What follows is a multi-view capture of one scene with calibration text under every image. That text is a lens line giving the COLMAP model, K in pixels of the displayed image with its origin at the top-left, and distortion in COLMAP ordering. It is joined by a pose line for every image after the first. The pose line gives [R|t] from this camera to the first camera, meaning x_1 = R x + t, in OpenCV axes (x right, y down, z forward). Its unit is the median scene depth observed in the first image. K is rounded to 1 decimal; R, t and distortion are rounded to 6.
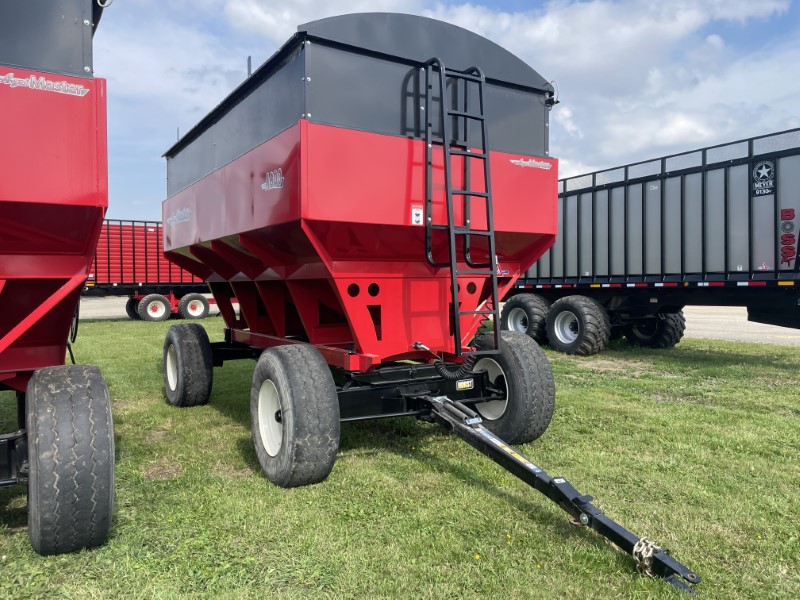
lens RADIAL K [[618.1, 0, 402.1], [0, 618.1, 303.1], [0, 0, 1]] dist [-0.012102, -0.004332]
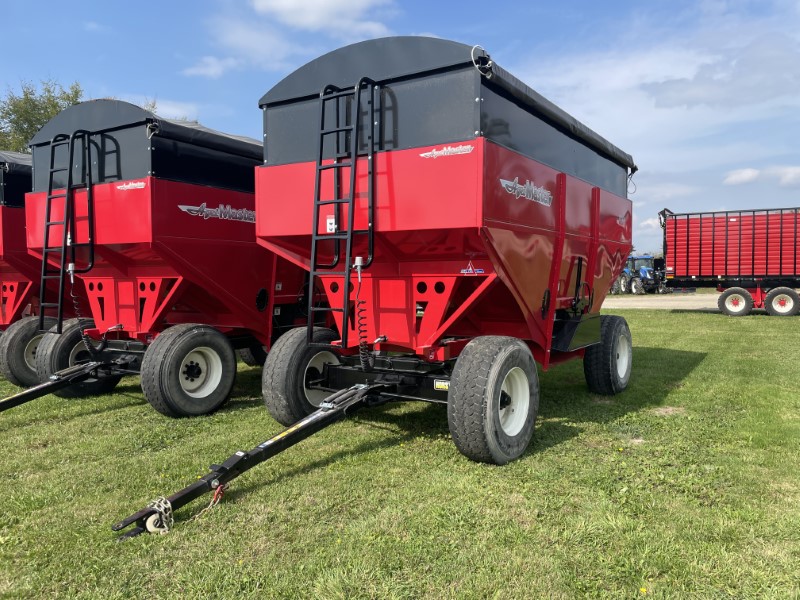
lens RADIAL K [[618.1, 0, 406.8], [0, 618.1, 298.5], [0, 0, 1]] dist [-0.012102, -0.004332]
pose [[0.427298, 0.033694, -0.903483, 0.923225], [-0.026447, 0.999344, 0.024760, -0.028164], [0.903724, 0.013315, 0.427909, 0.510509]]
